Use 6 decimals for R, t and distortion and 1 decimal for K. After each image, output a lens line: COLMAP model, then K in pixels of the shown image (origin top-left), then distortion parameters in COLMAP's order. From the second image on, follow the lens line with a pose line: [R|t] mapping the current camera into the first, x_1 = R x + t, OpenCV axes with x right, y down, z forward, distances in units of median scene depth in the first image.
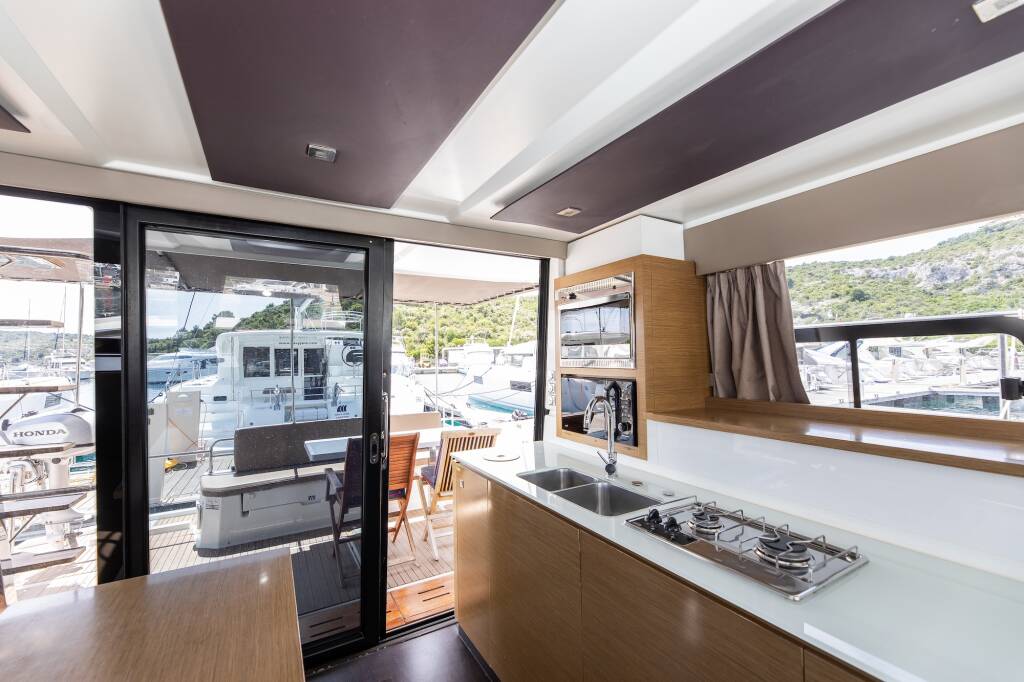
lens RADIAL K [[417.6, 0, 511.6], [0, 417.6, 342.8], [0, 0, 1]] dist [0.002246, 0.000789]
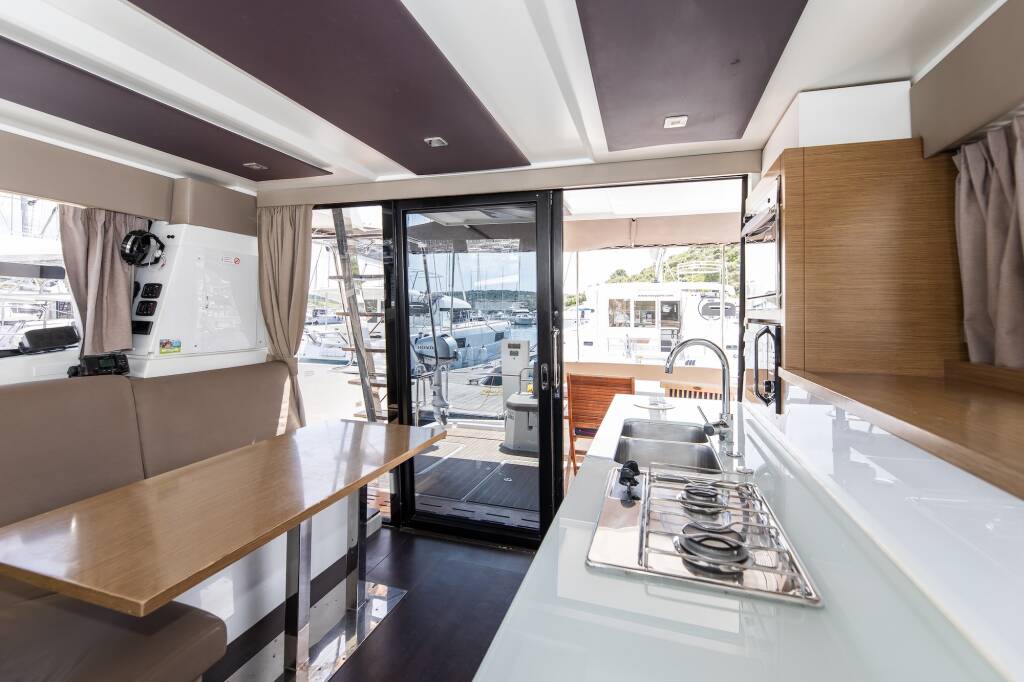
lens RADIAL K [[447.1, 0, 525.0], [0, 447.1, 301.3], [0, 0, 1]] dist [0.005038, -0.000002]
pose [[0.690829, 0.000548, -0.723018, 0.498832], [0.007312, 0.999943, 0.007745, 0.036476], [0.722982, -0.010637, 0.690785, 0.121475]]
